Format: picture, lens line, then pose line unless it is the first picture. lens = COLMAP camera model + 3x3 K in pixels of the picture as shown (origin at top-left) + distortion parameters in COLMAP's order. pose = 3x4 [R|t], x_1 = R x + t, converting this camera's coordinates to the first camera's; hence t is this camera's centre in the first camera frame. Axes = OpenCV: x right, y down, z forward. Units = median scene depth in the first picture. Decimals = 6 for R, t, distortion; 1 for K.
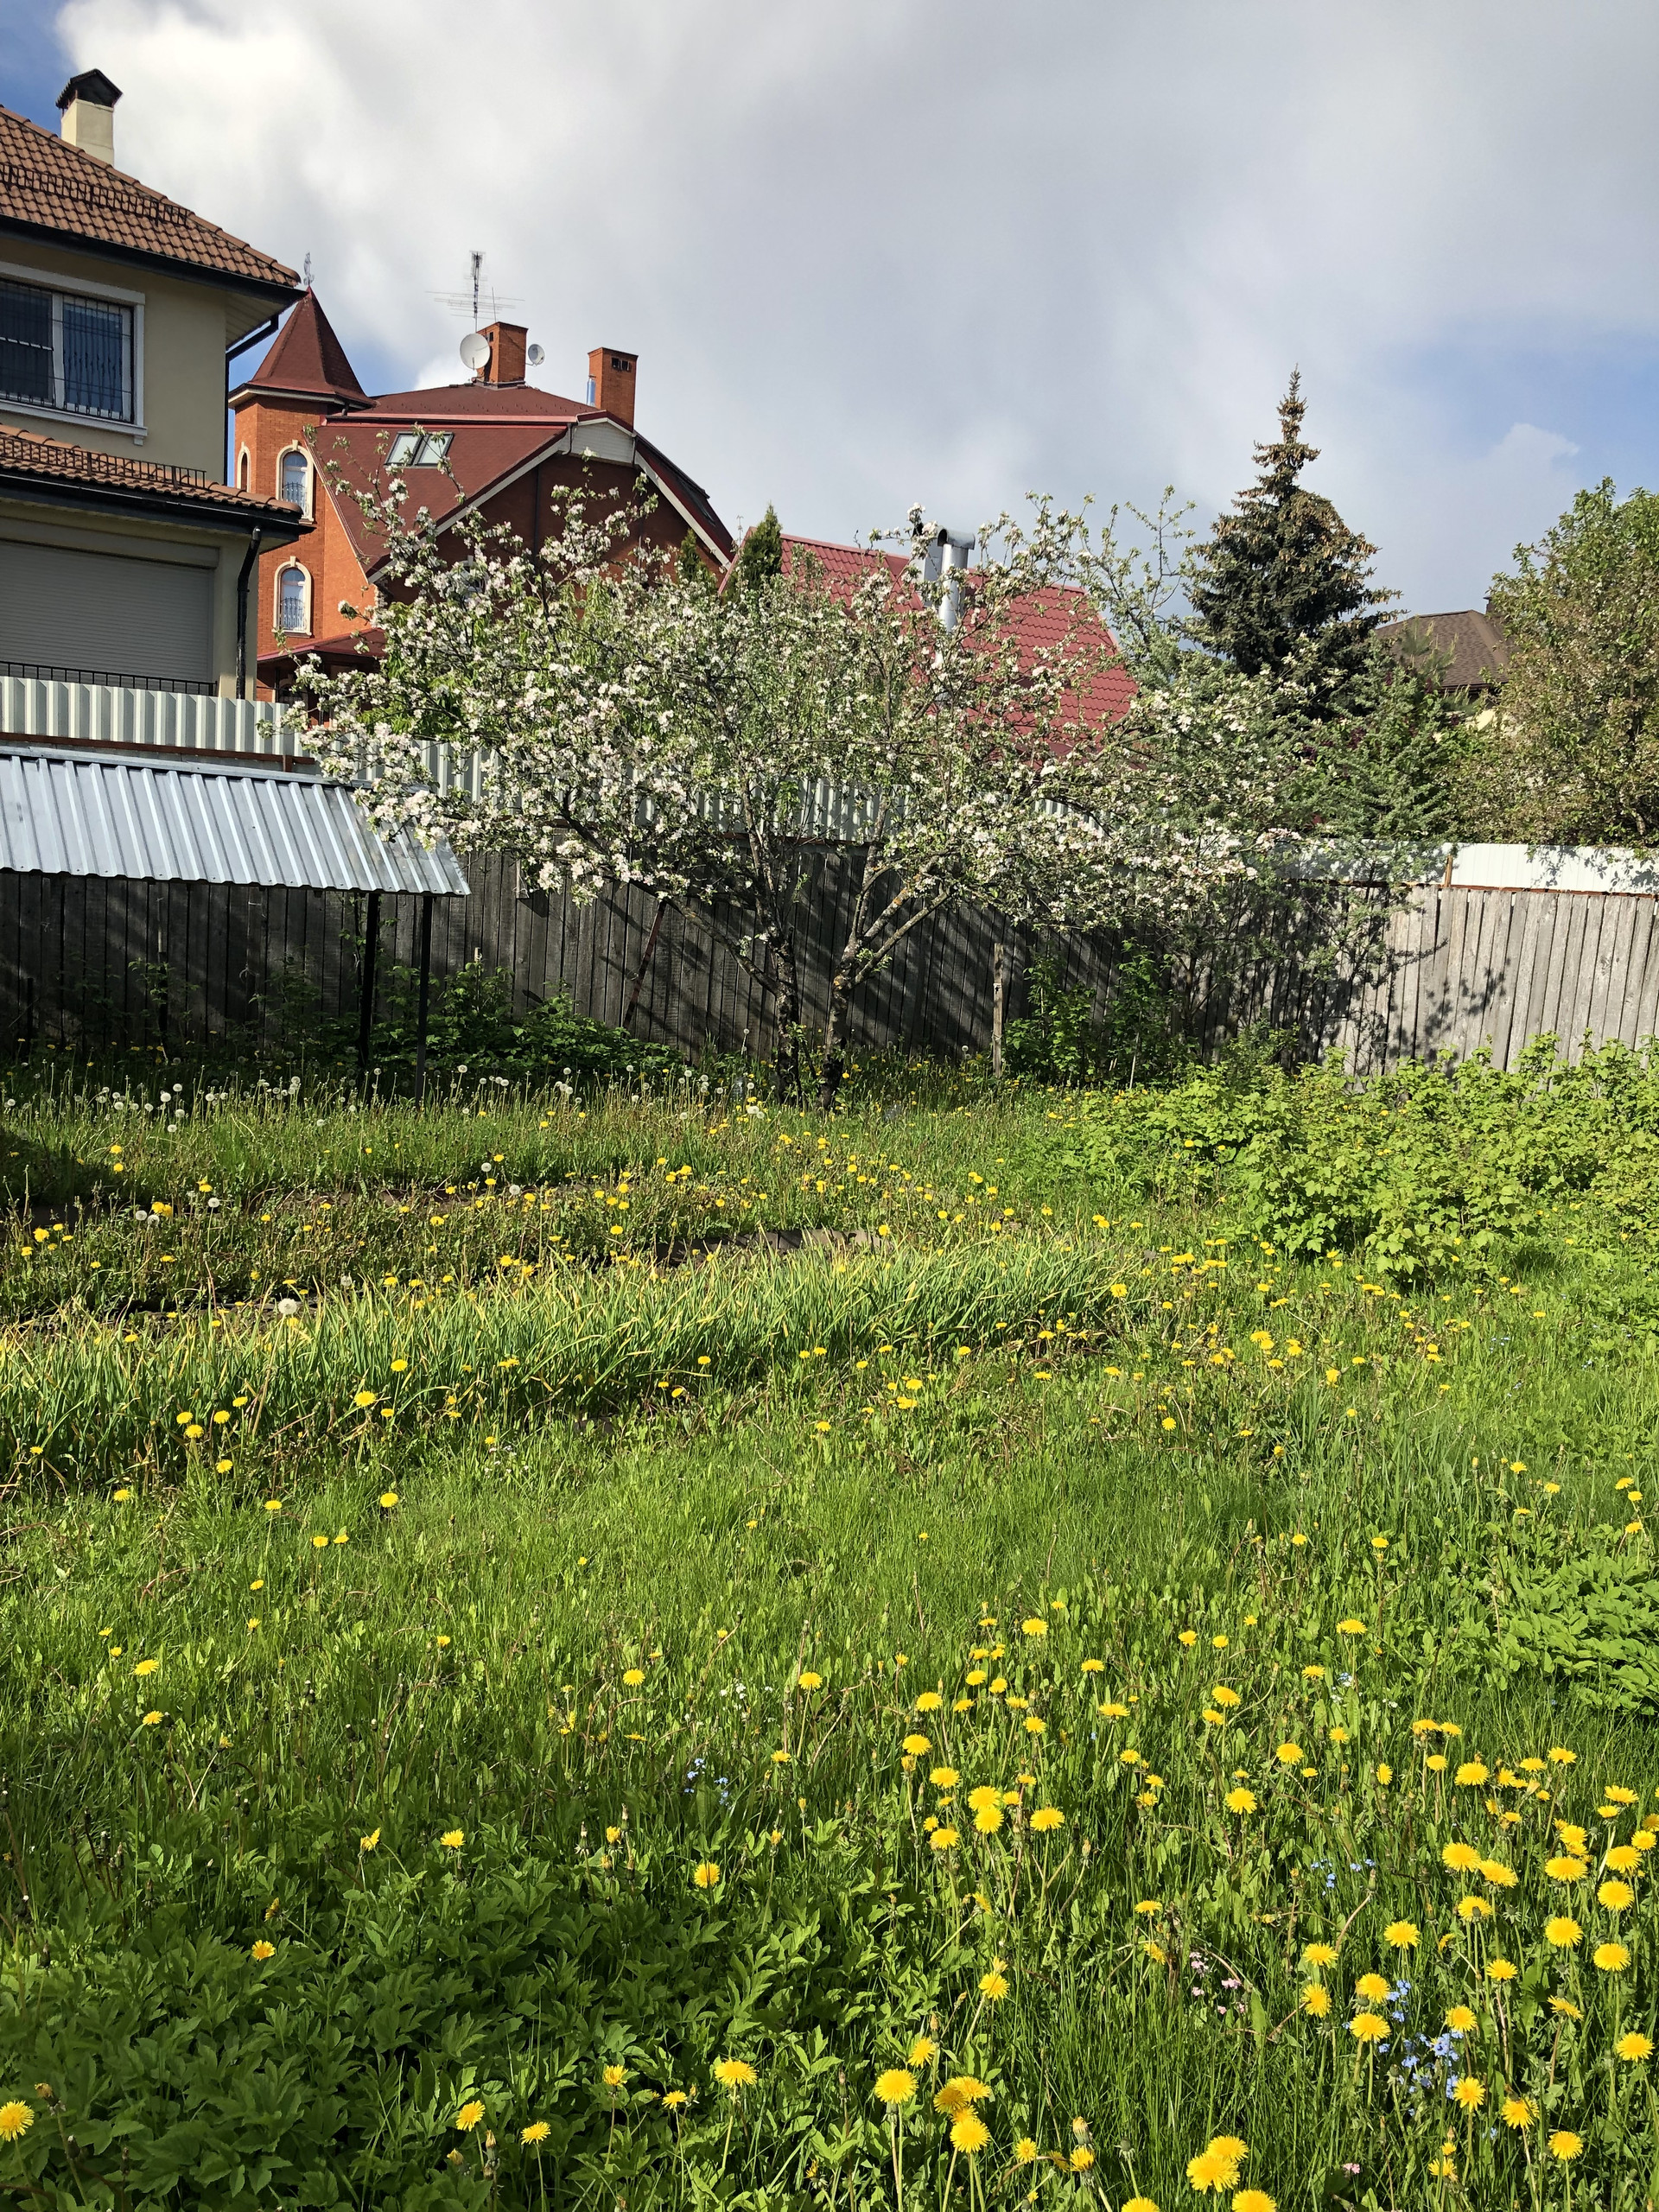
lens RADIAL K [[1816.2, 0, 823.9], [0, 1816.2, 1059.4], [0, 0, 1]] dist [0.033354, -0.017660]
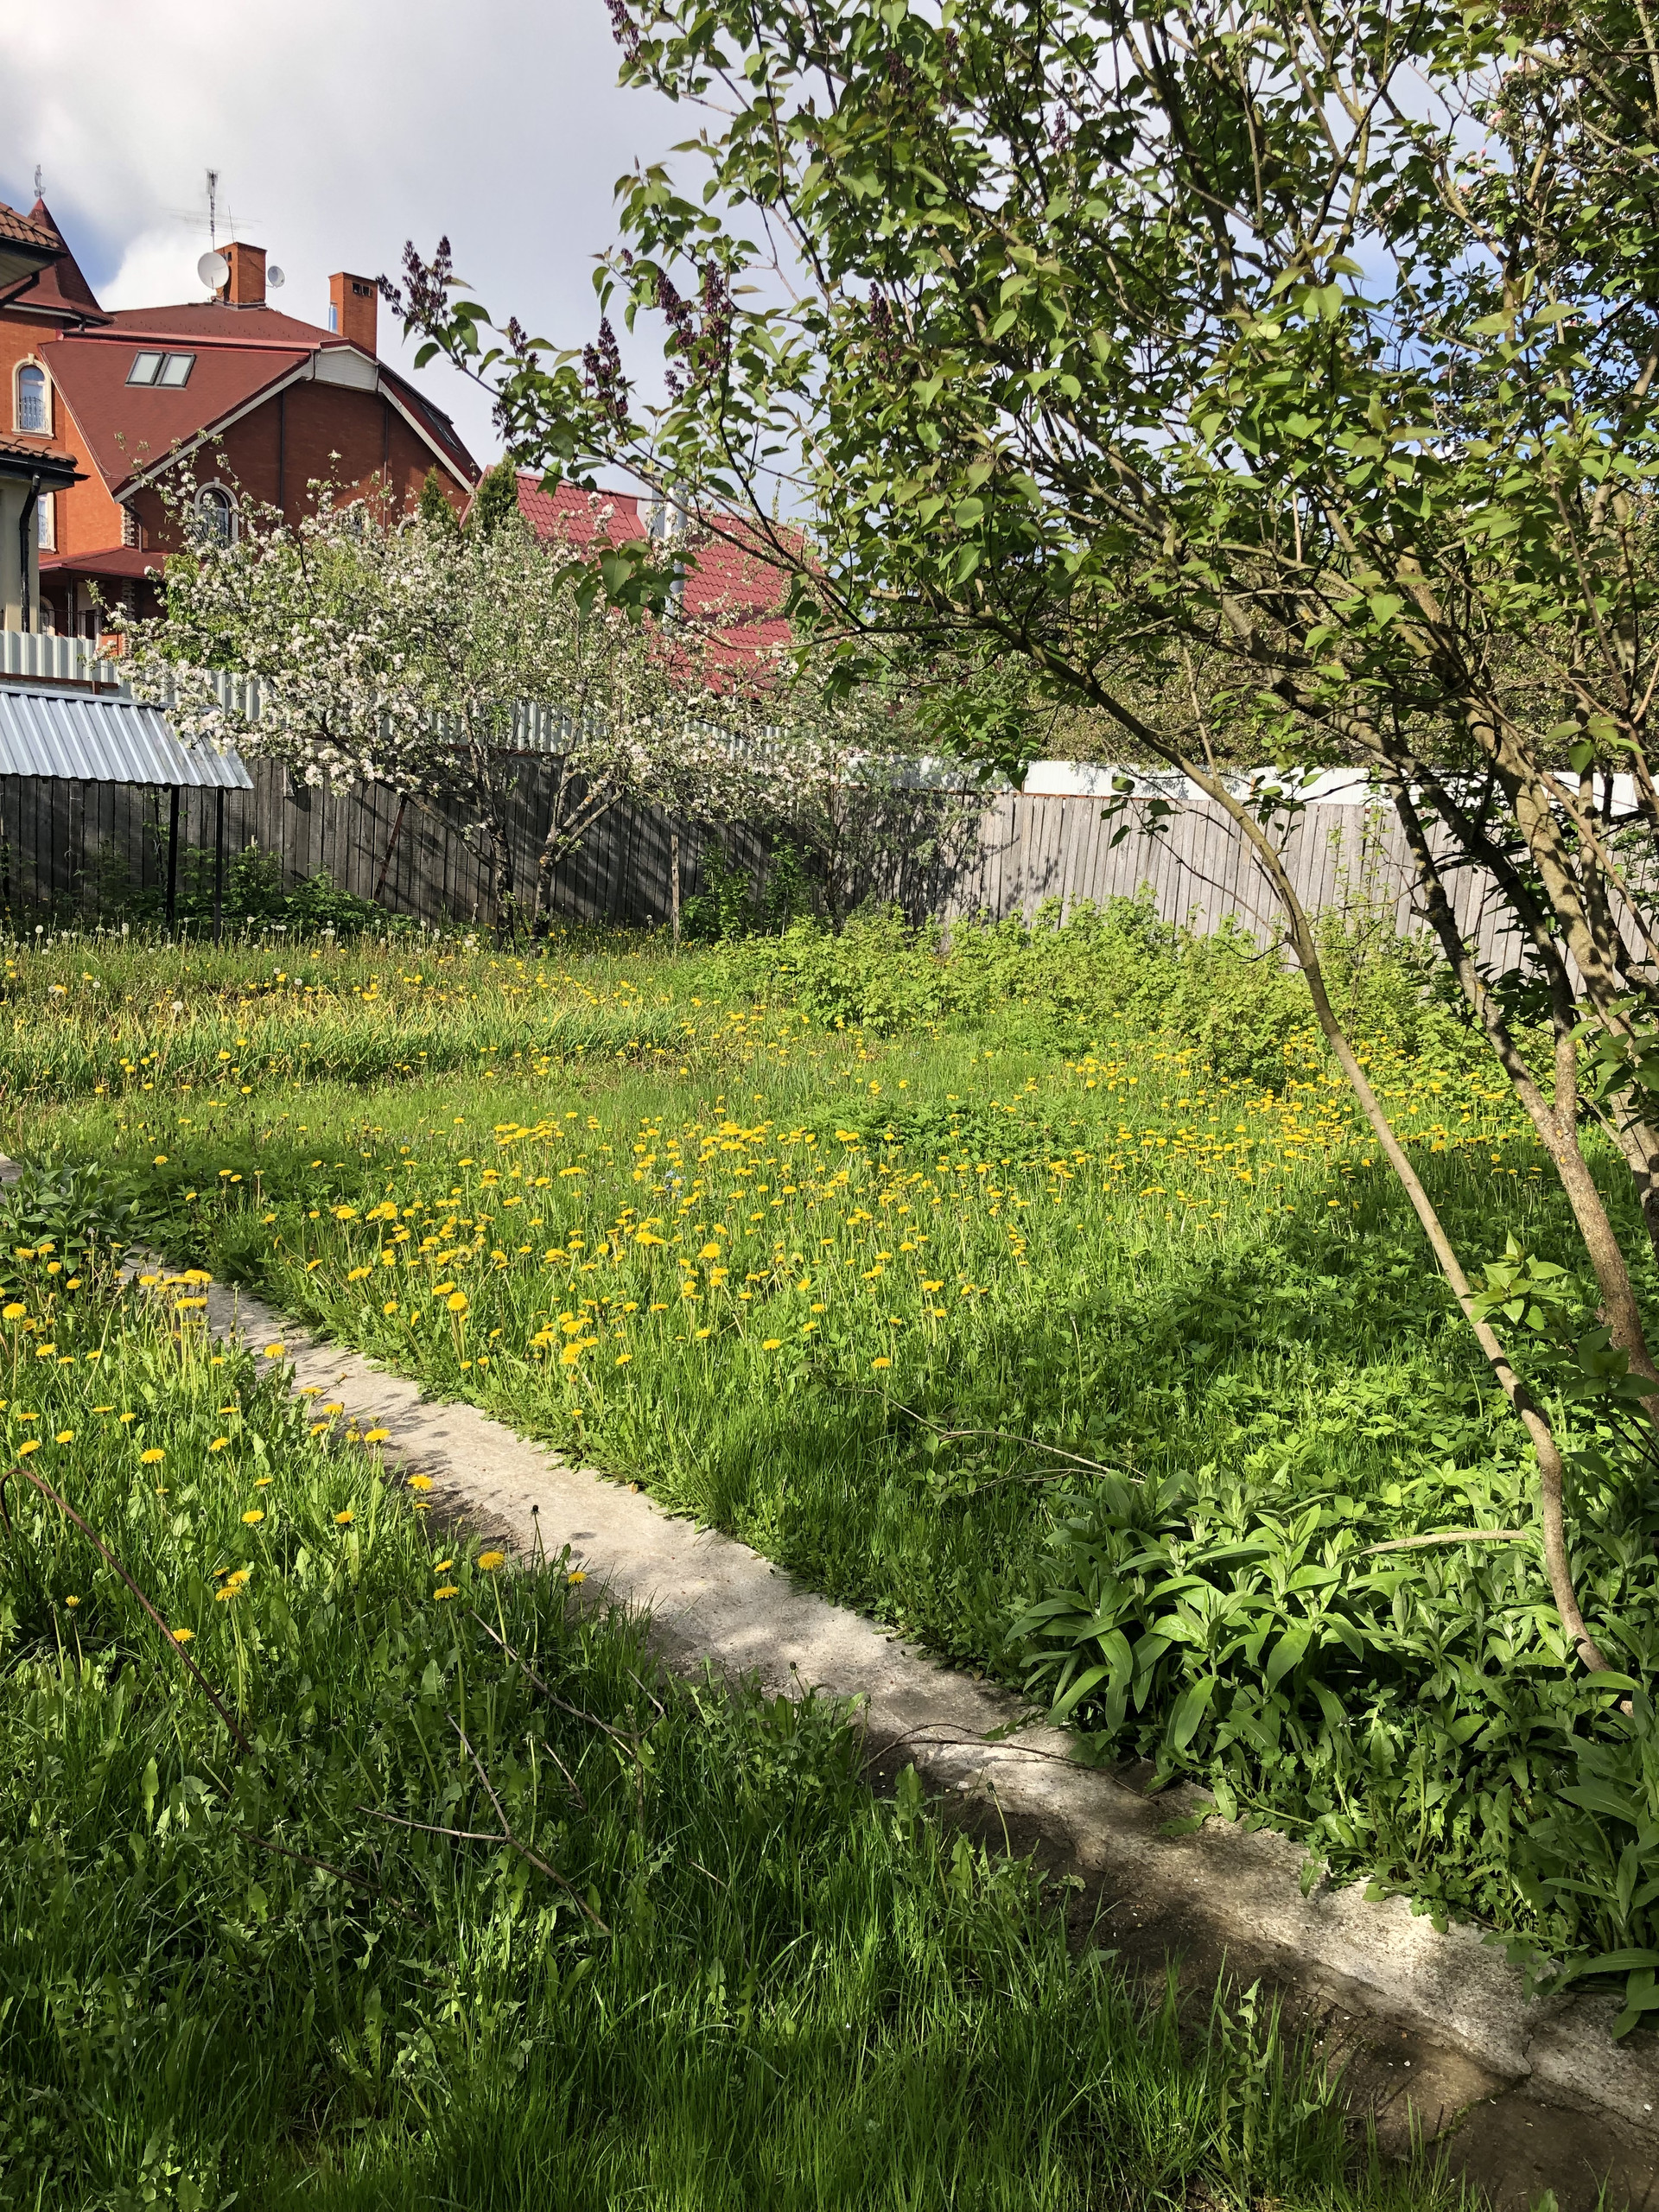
lens RADIAL K [[1816.2, 0, 830.8], [0, 1816.2, 1088.0], [0, 0, 1]] dist [0.033354, -0.017660]
pose [[0.991441, -0.016440, 0.129517, 0.041391], [0.009097, 0.998328, 0.057086, 0.046417], [-0.130238, -0.055419, 0.989933, -0.329175]]
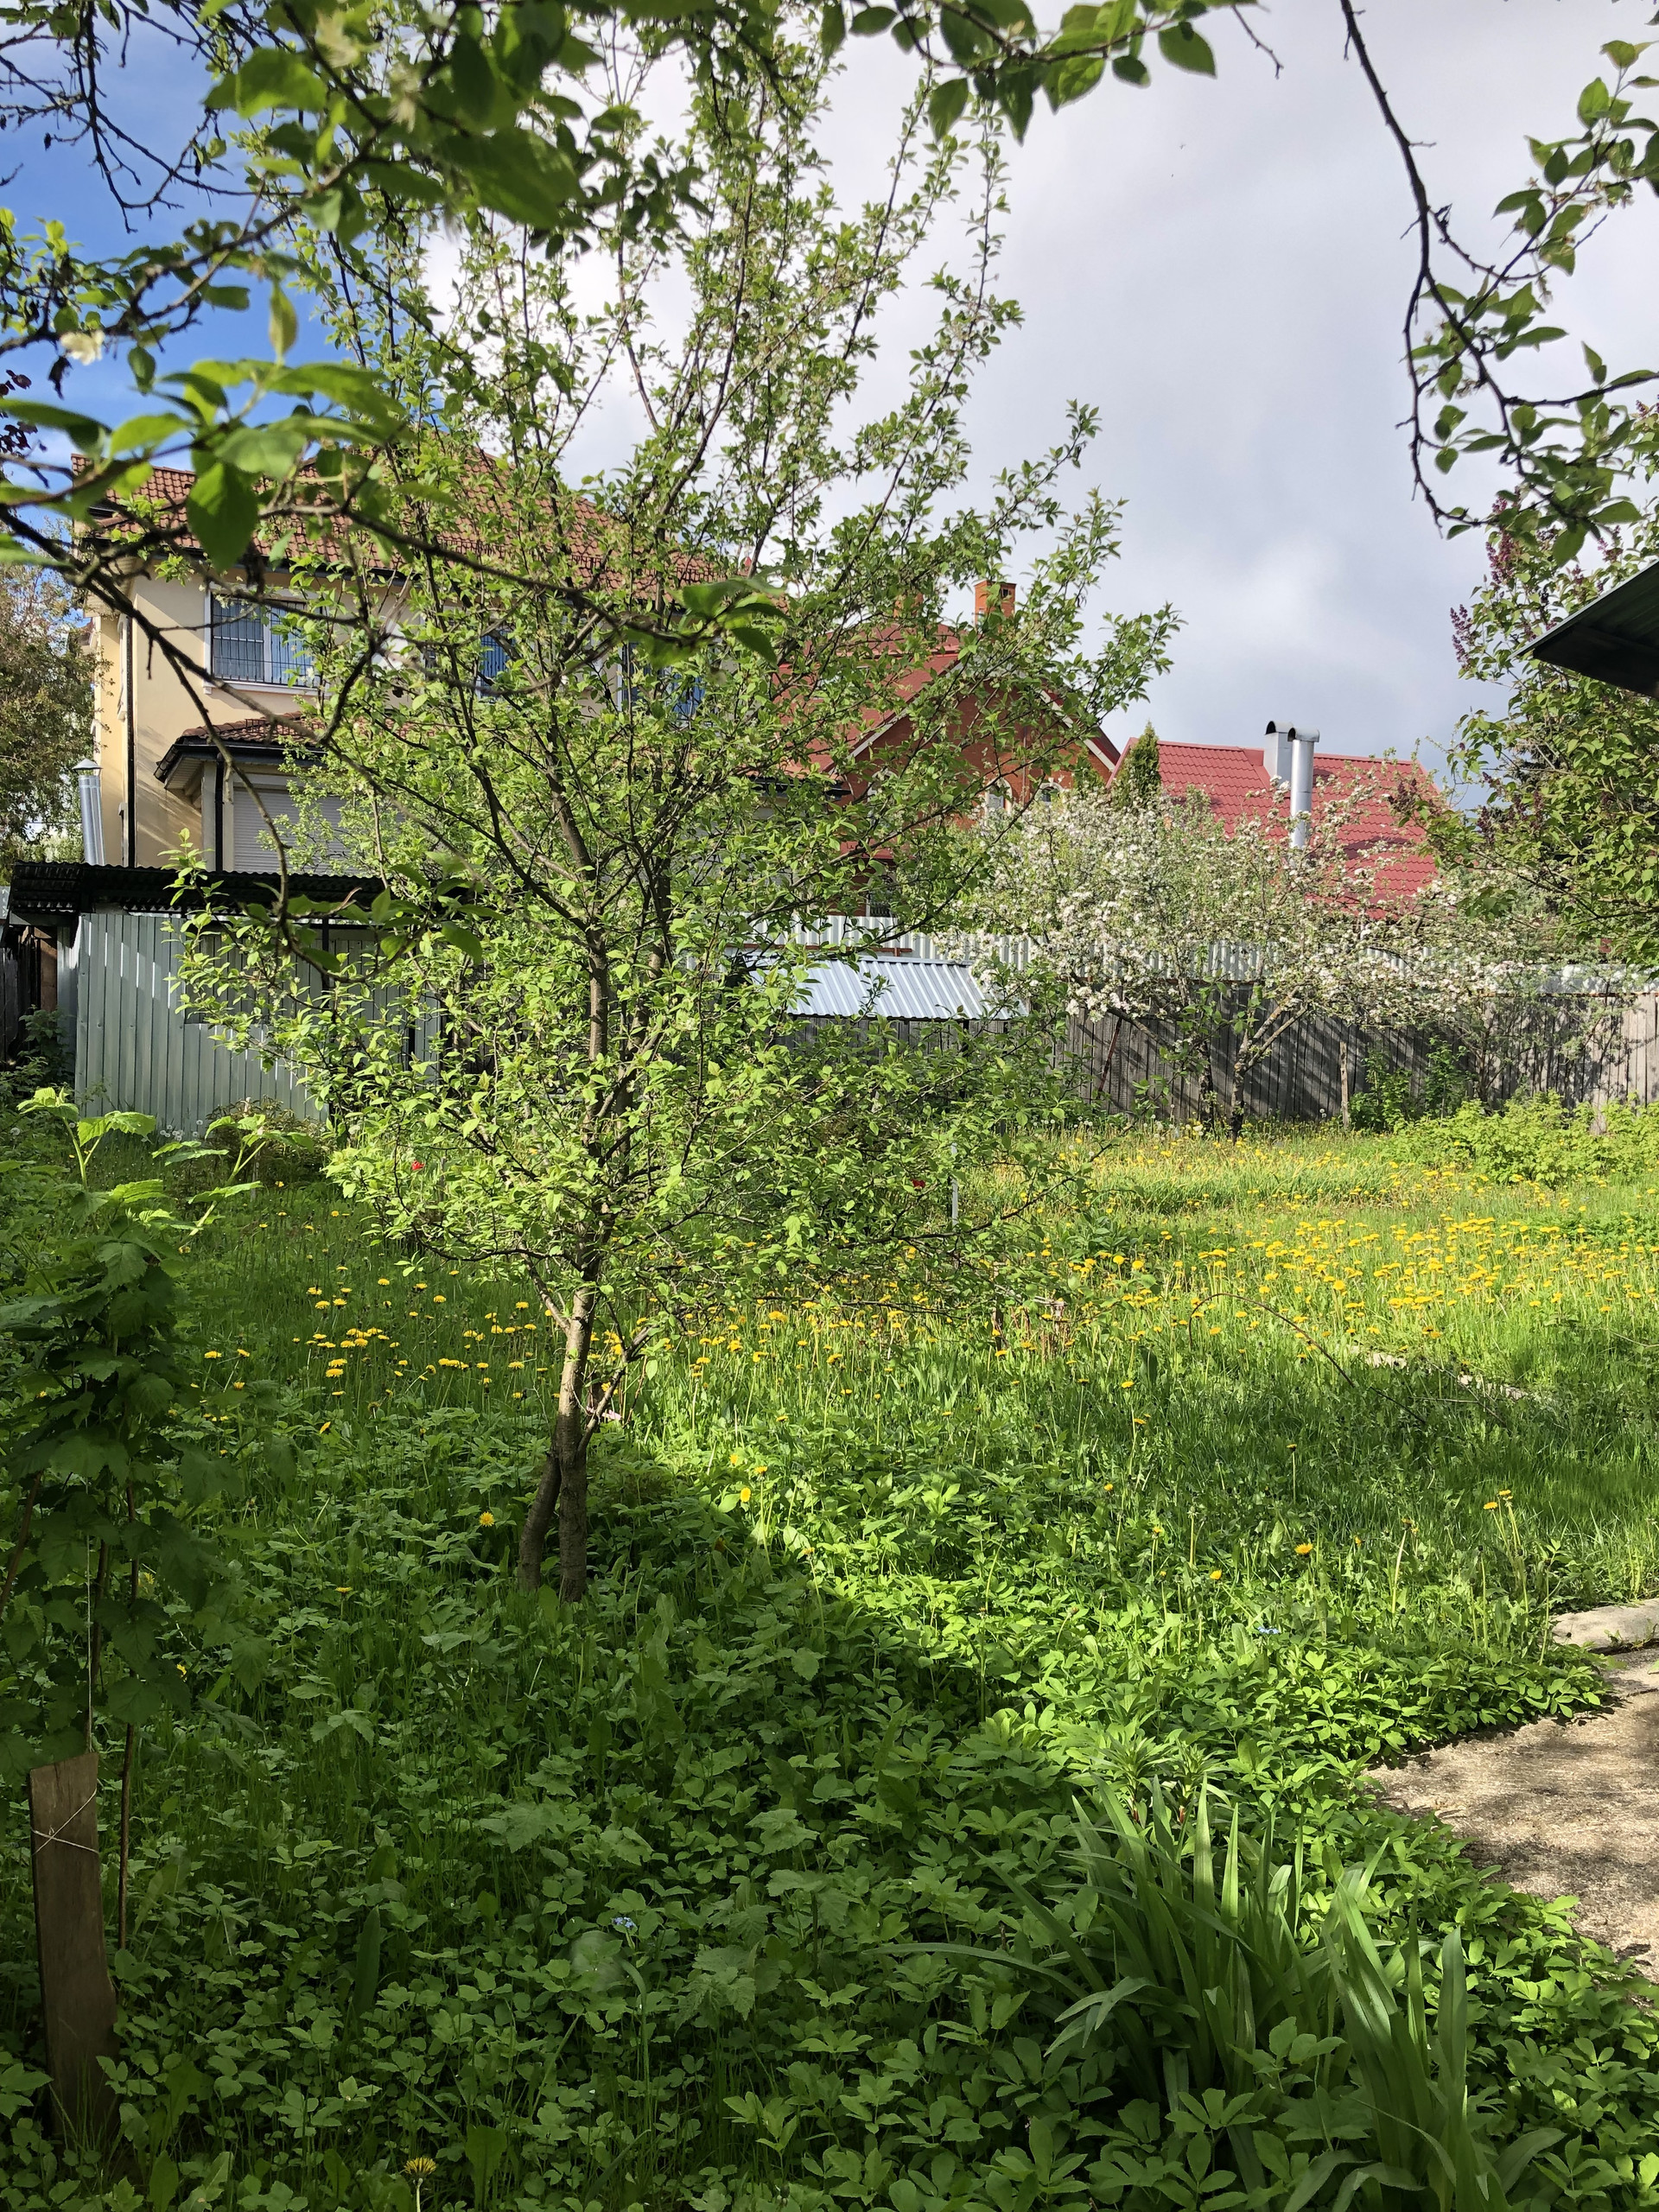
lens RADIAL K [[1816.2, 0, 832.9], [0, 1816.2, 1070.5], [0, 0, 1]] dist [0.033354, -0.017660]
pose [[0.981352, -0.037342, -0.188560, -0.040346], [0.022259, 0.996426, -0.081486, 0.082738], [0.190929, 0.075770, 0.978675, -0.642186]]
